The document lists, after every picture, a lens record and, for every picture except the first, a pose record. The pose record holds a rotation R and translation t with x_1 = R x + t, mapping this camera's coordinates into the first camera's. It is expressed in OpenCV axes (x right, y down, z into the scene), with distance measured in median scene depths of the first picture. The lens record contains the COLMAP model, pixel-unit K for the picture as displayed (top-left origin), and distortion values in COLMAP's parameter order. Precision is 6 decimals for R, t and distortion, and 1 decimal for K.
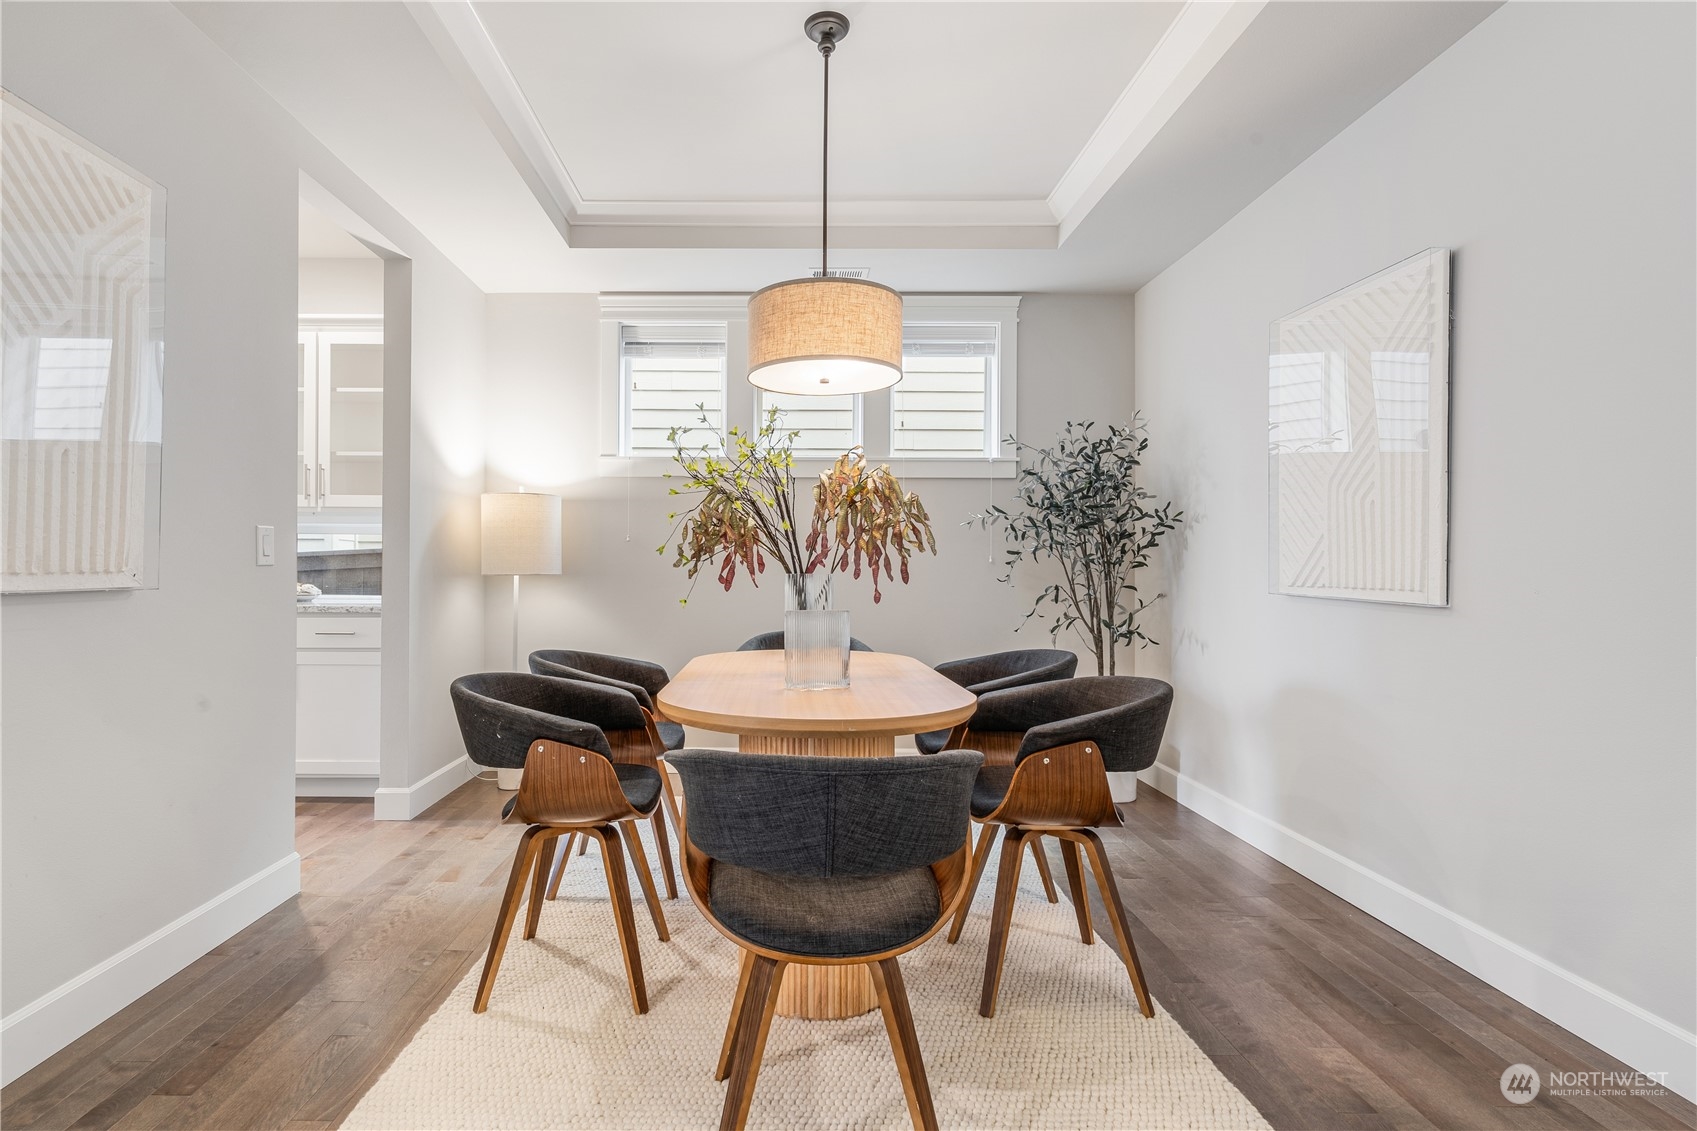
lens RADIAL K [[798.6, 0, 850.3], [0, 798.6, 560.7], [0, 0, 1]] dist [-0.005021, 0.002313]
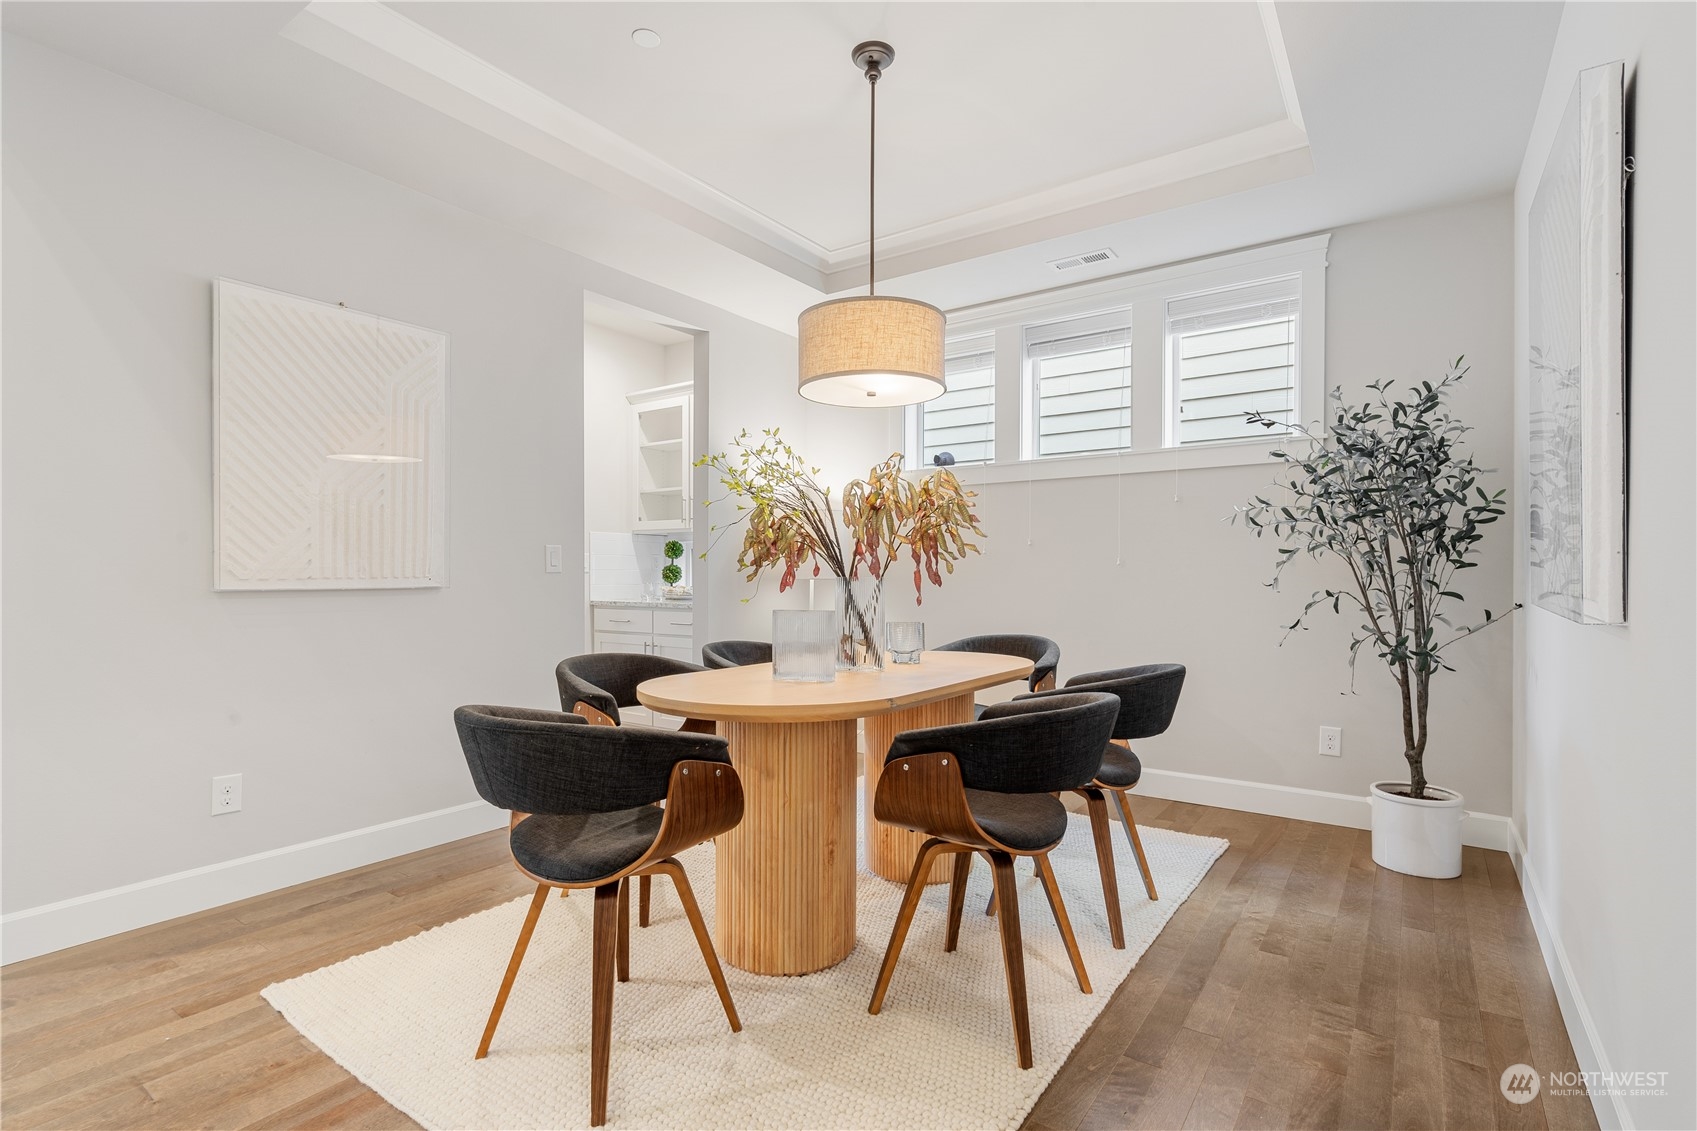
lens RADIAL K [[798.6, 0, 853.8], [0, 798.6, 573.1], [0, 0, 1]] dist [-0.005021, 0.002313]
pose [[0.824796, -0.005962, -0.565399, 0.573509], [0.011398, 0.999917, 0.006084, 0.004566], [0.565316, -0.011463, 0.824795, 0.121990]]
